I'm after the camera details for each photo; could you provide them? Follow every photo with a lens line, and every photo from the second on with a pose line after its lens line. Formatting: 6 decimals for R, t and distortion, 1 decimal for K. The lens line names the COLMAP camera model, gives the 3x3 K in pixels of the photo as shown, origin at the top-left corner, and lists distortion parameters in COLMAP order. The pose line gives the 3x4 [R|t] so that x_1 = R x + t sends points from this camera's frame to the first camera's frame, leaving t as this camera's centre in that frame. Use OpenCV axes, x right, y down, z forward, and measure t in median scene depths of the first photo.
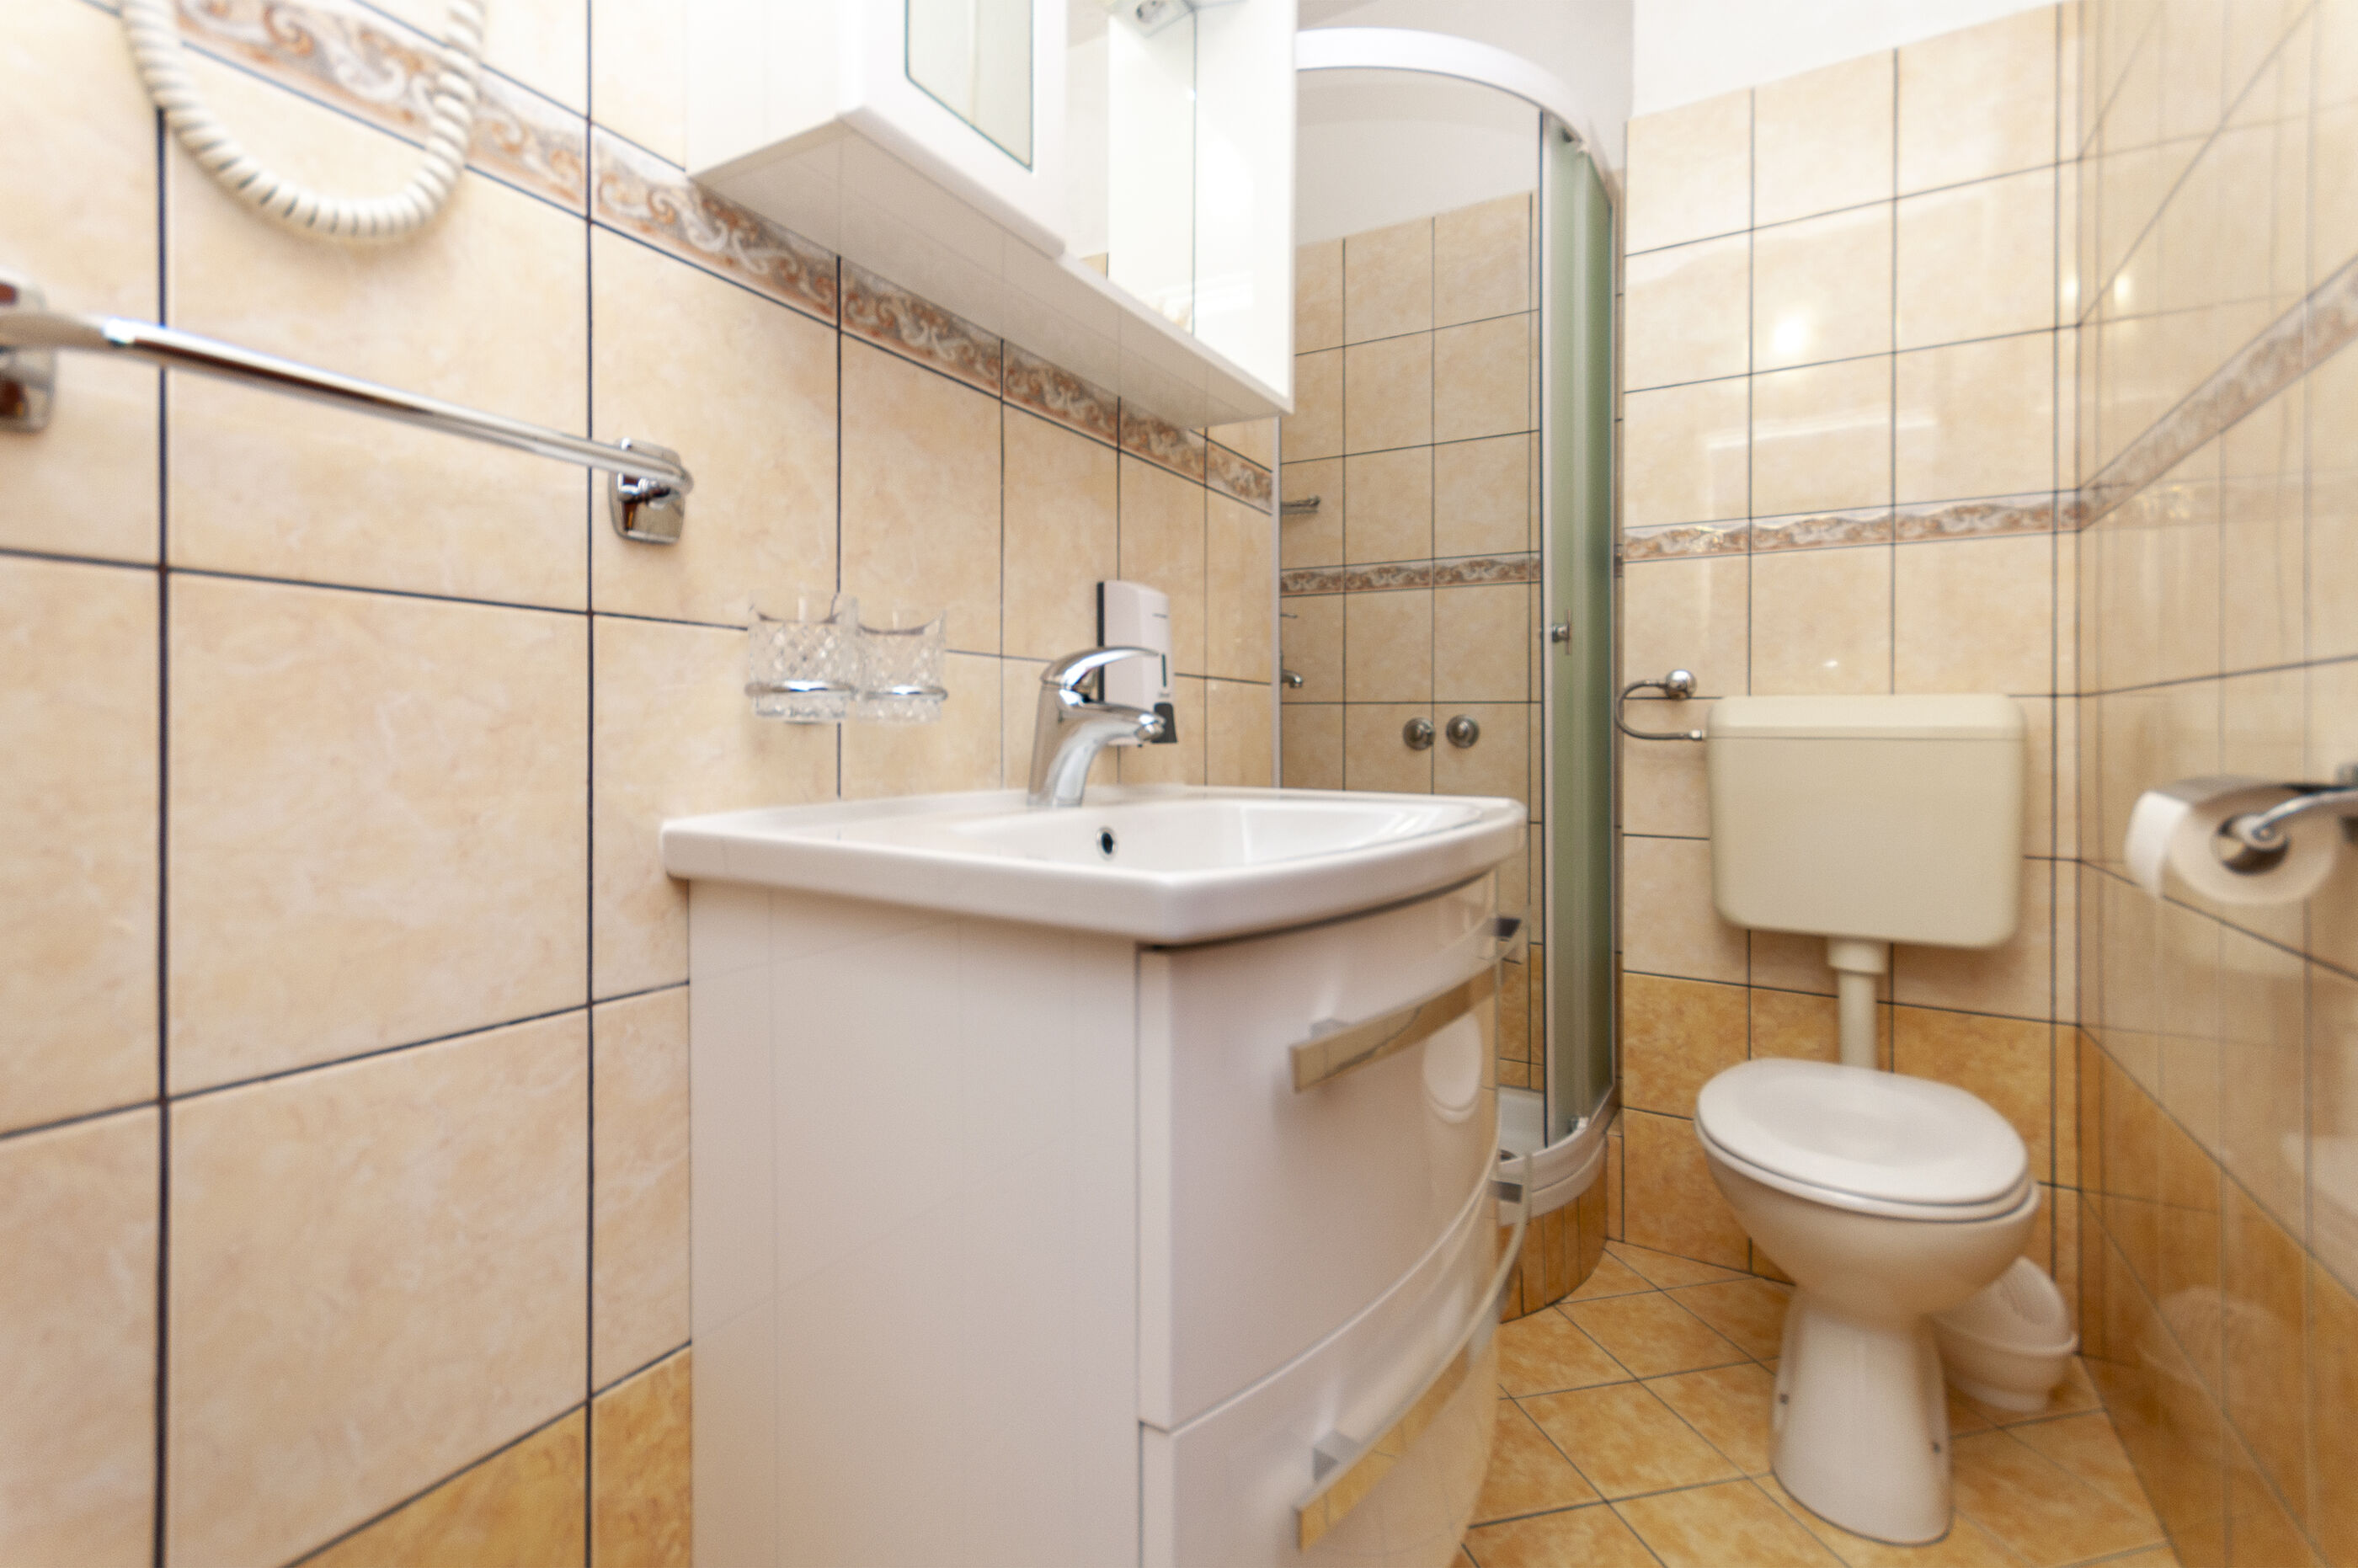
lens RADIAL K [[1023.4, 0, 1137.8], [0, 1023.4, 731.6], [0, 0, 1]] dist [0.003348, -0.000500]
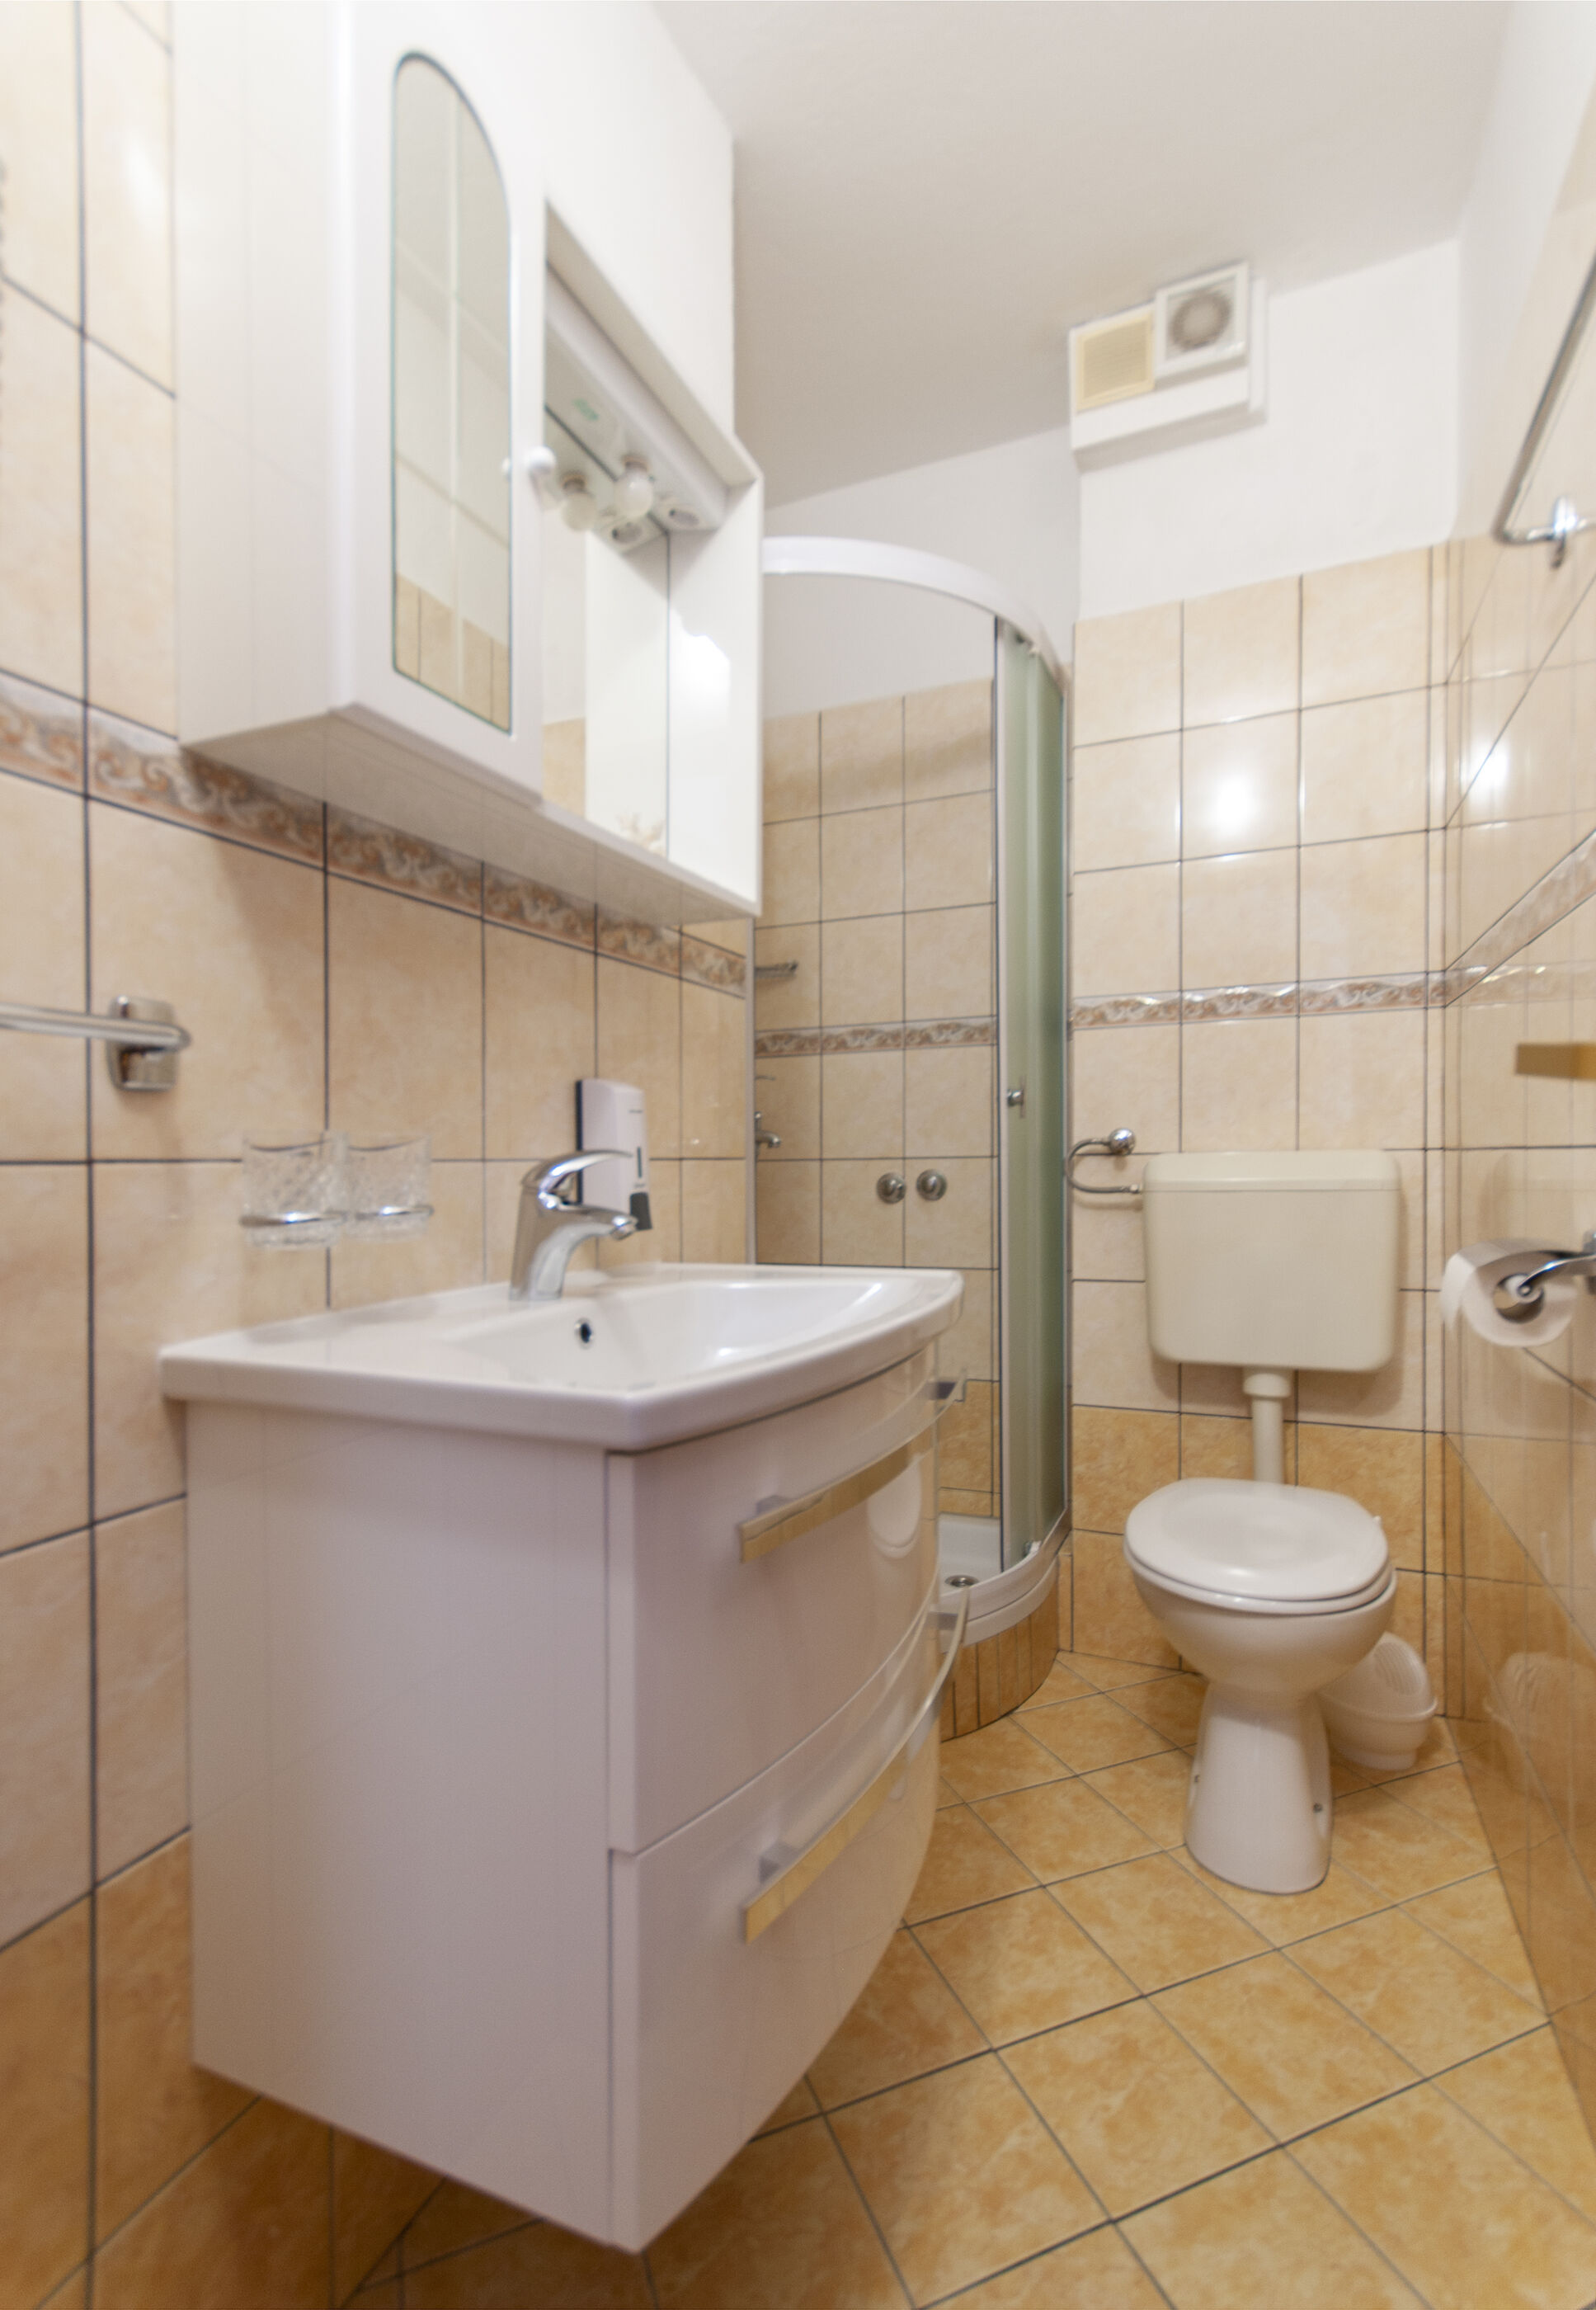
lens RADIAL K [[1054.0, 0, 802.9], [0, 1054.0, 1158.3], [0, 0, 1]] dist [0.001758, 0.001420]
pose [[0.986517, -0.004293, 0.163601, 0.010167], [0.003765, 0.999987, 0.003540, -0.049155], [-0.163614, -0.002877, 0.986520, -0.089400]]
